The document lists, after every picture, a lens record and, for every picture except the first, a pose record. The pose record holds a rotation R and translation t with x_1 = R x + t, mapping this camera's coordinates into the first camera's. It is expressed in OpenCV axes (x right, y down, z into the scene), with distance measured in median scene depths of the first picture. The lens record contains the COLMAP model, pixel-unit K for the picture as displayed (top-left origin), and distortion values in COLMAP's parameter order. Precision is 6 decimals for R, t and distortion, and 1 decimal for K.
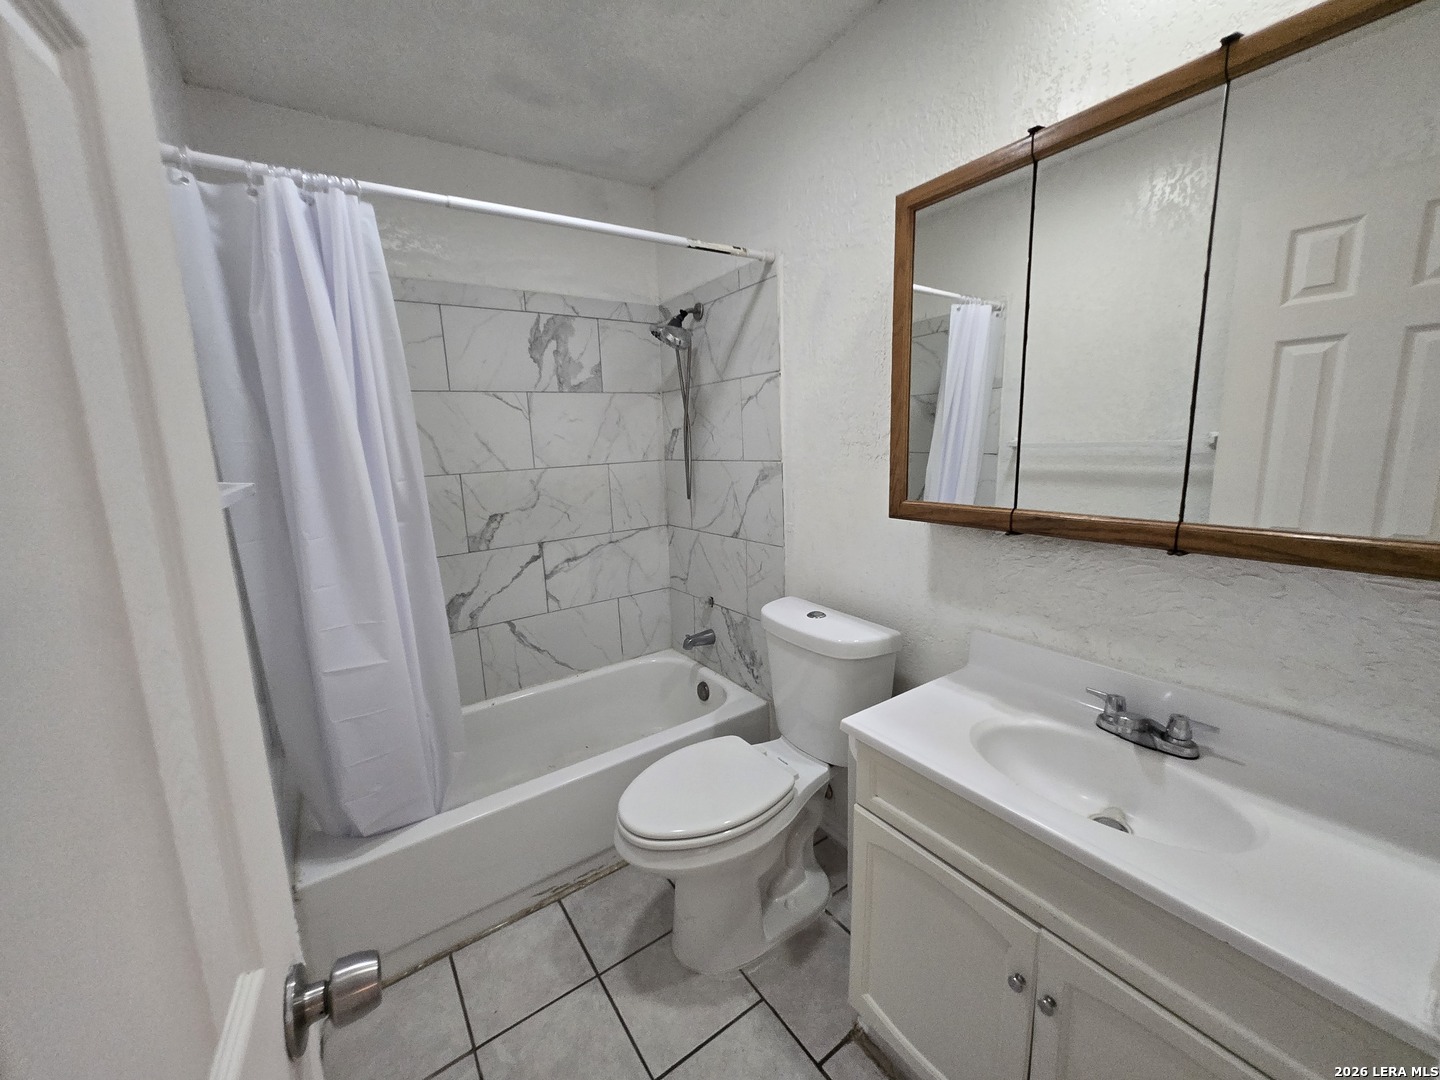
lens RADIAL K [[565.2, 0, 721.0], [0, 565.2, 542.3], [0, 0, 1]] dist [0.001356, -0.000850]
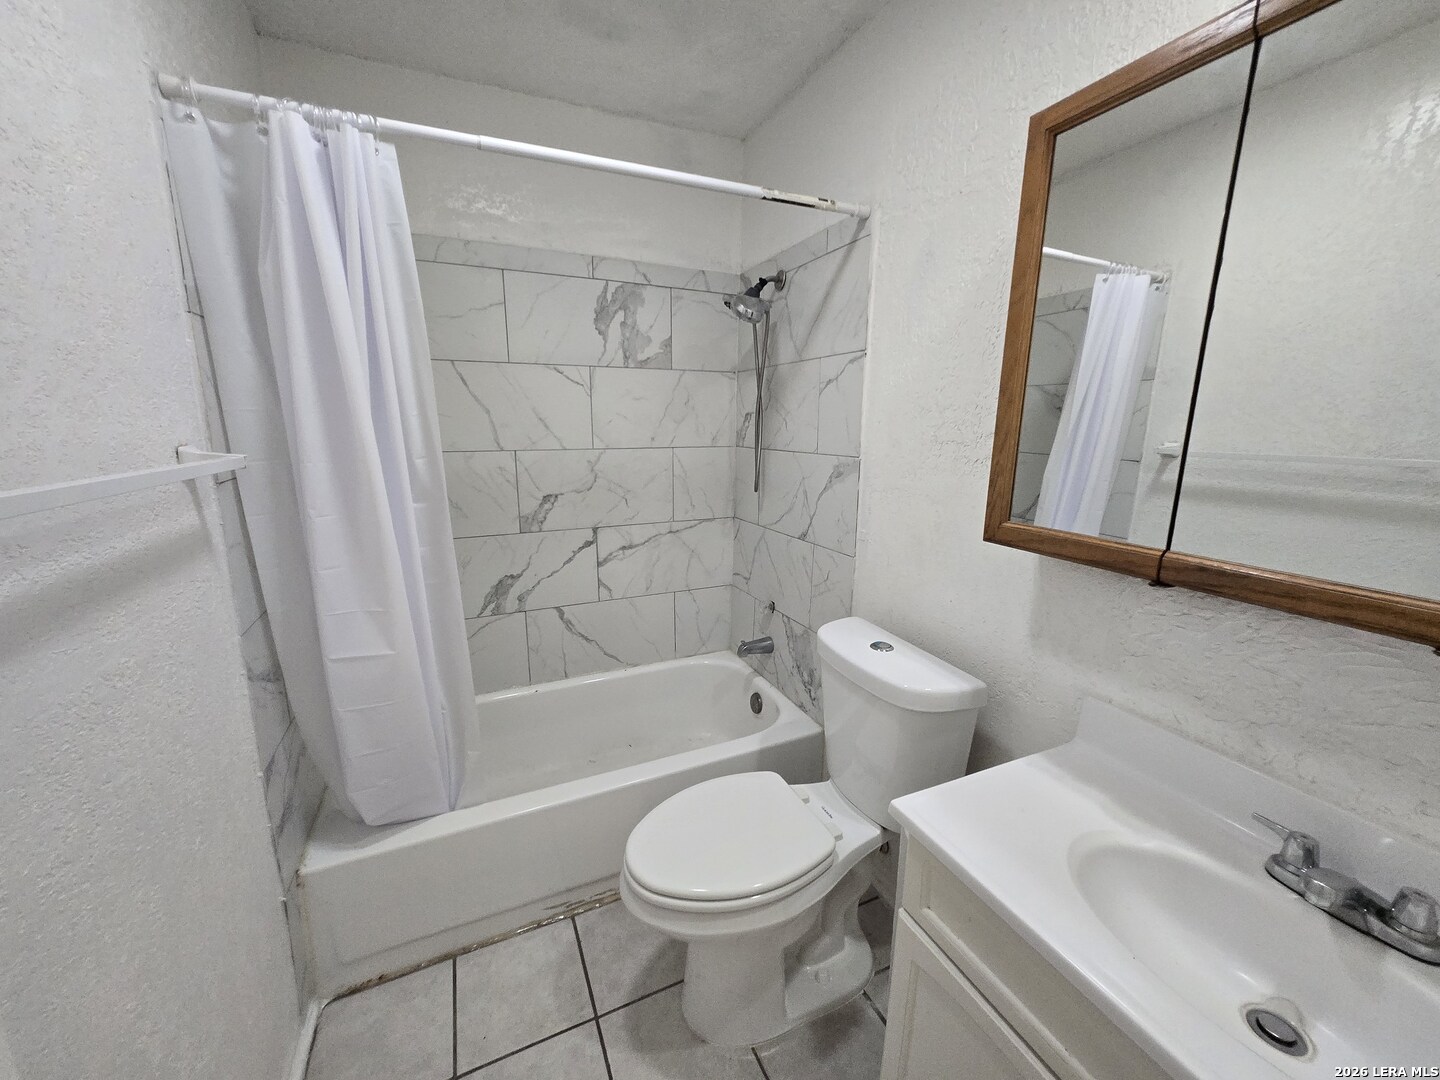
lens RADIAL K [[565.2, 0, 720.2], [0, 565.2, 538.2], [0, 0, 1]] dist [0.001356, -0.000850]
pose [[0.983116, 0.081792, -0.163688, 0.060266], [-0.077611, 0.996477, 0.031788, -0.039999], [0.165711, -0.018548, 0.986000, 0.151415]]
